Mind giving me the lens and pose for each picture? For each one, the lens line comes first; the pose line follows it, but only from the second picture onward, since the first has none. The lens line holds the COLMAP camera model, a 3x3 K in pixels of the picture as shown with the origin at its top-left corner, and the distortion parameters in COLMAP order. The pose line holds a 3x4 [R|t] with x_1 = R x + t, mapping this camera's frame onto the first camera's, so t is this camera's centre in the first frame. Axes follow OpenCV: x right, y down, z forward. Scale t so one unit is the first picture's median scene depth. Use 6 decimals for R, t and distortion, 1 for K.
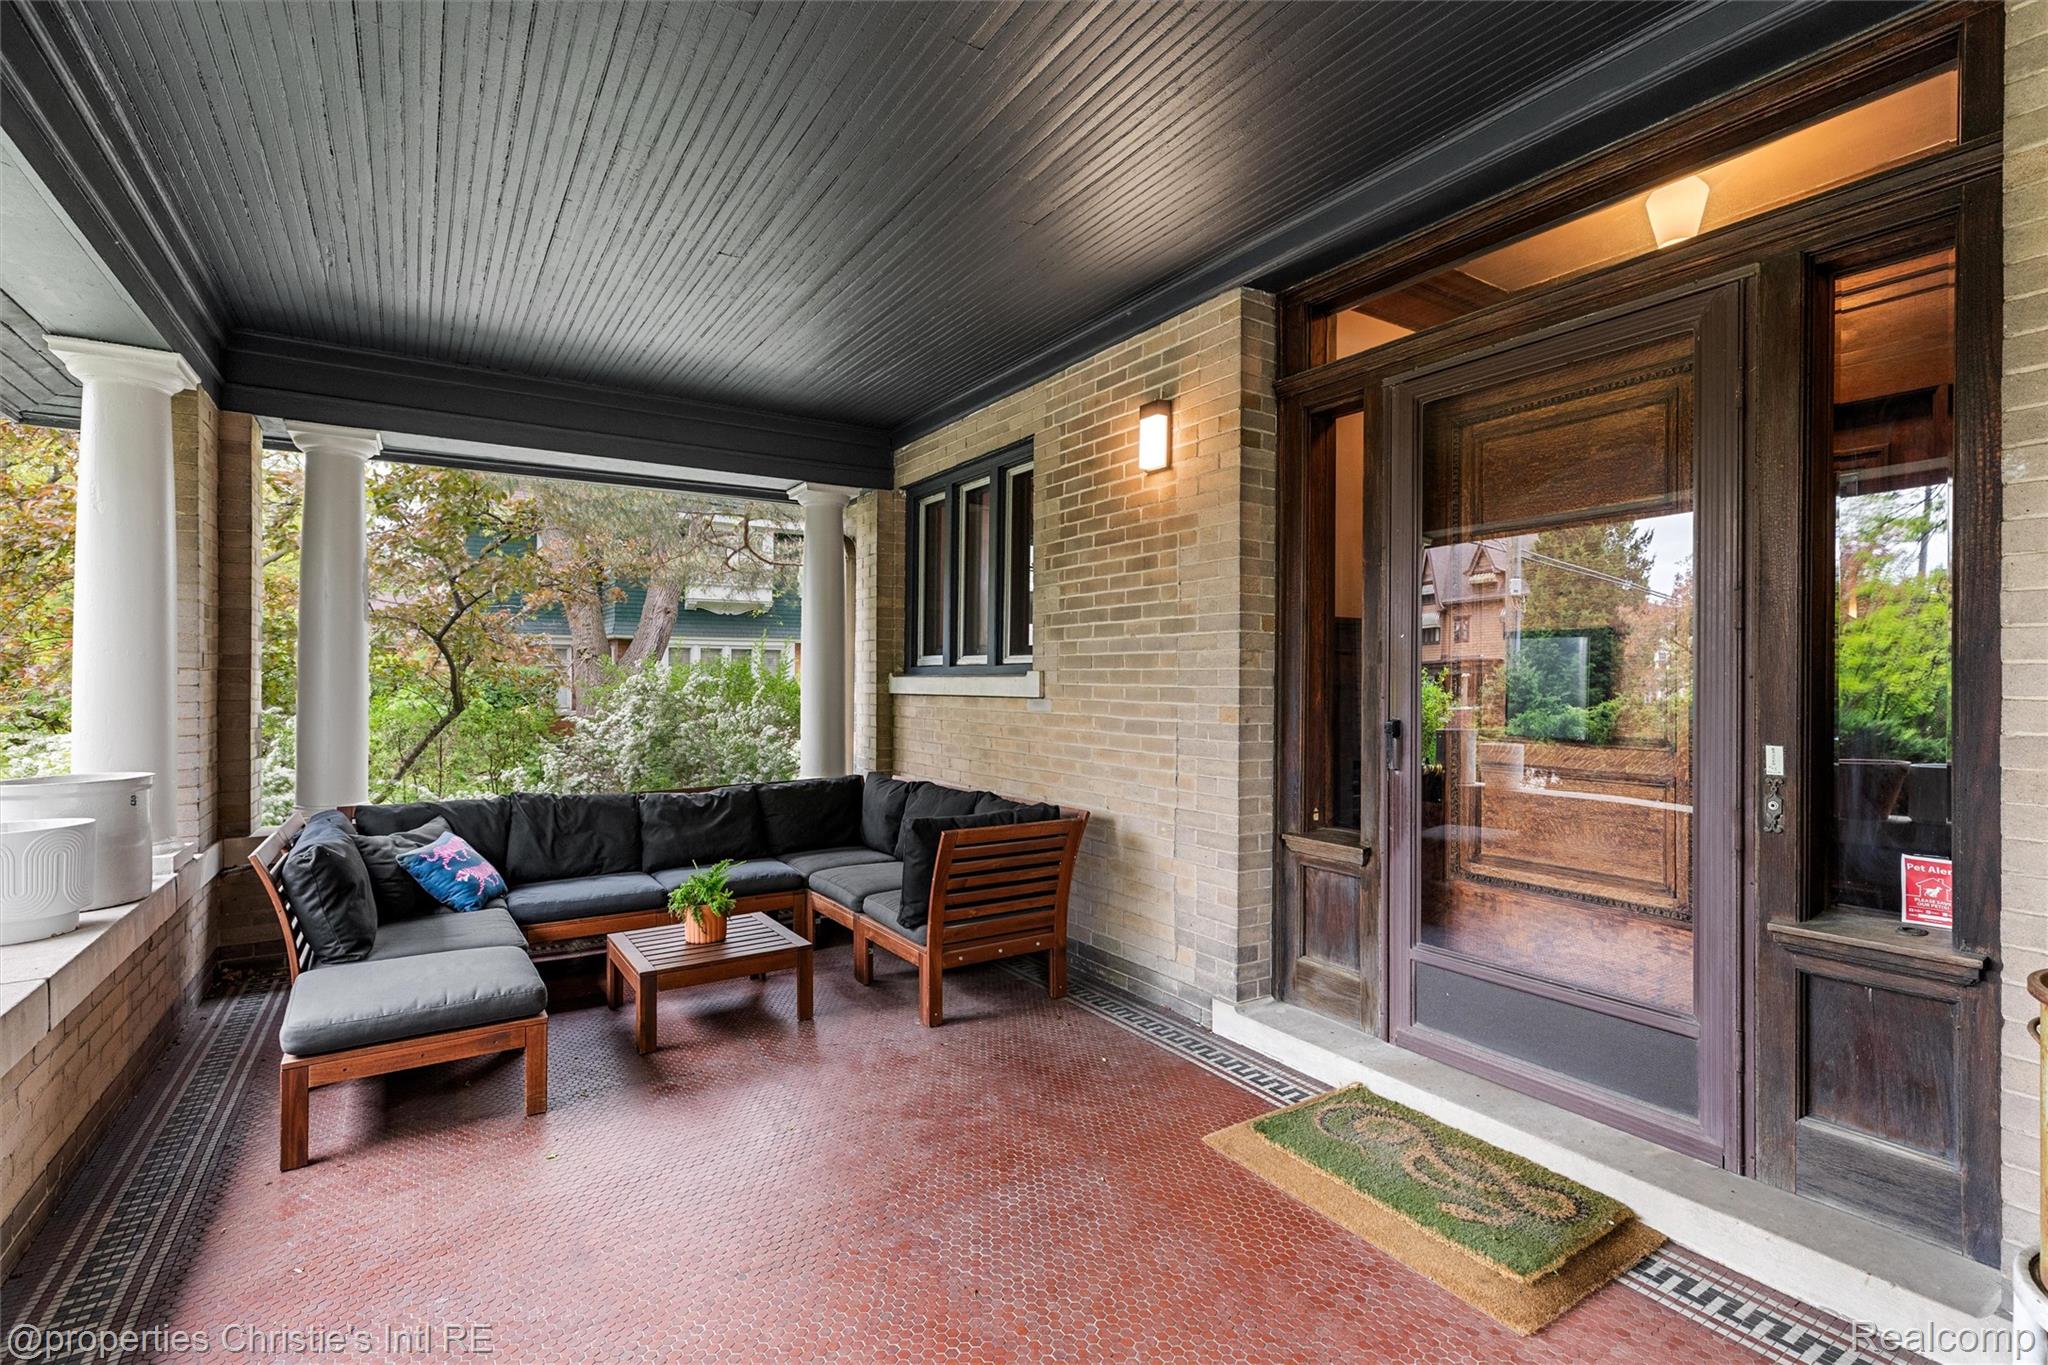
lens RADIAL K [[921.5, 0, 1020.7], [0, 921.5, 677.5], [0, 0, 1]] dist [0.010108, 0.000104]
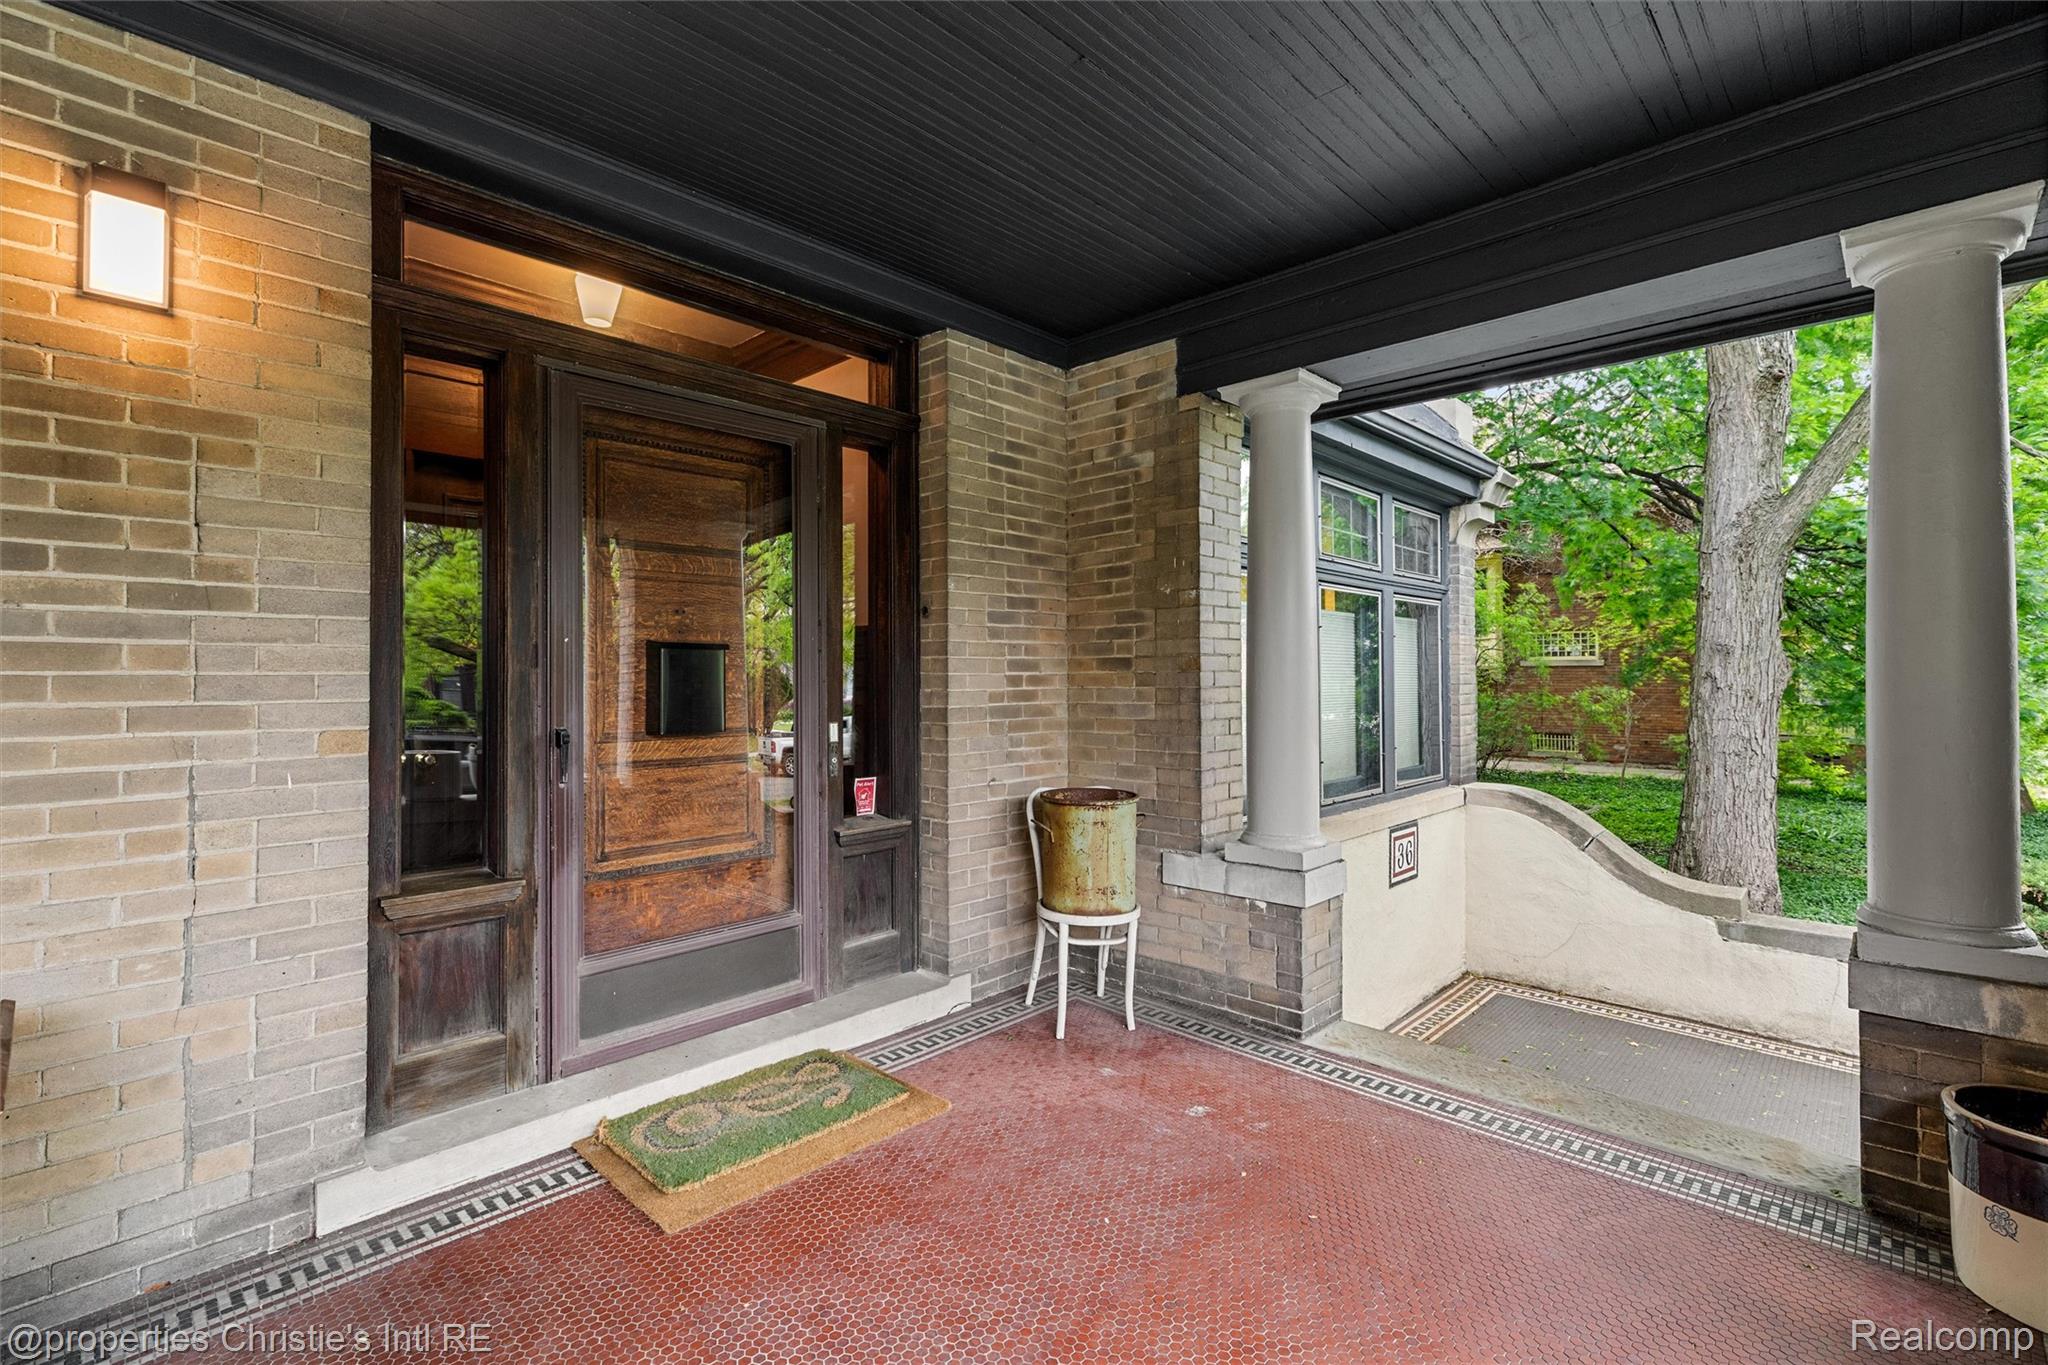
lens RADIAL K [[921.5, 0, 1020.7], [0, 921.5, 677.5], [0, 0, 1]] dist [0.010108, 0.000104]
pose [[-0.210695, -0.003732, 0.977545, -0.588136], [0.006873, 0.999962, 0.005299, -0.007058], [-0.977528, 0.007835, -0.210661, 0.727762]]
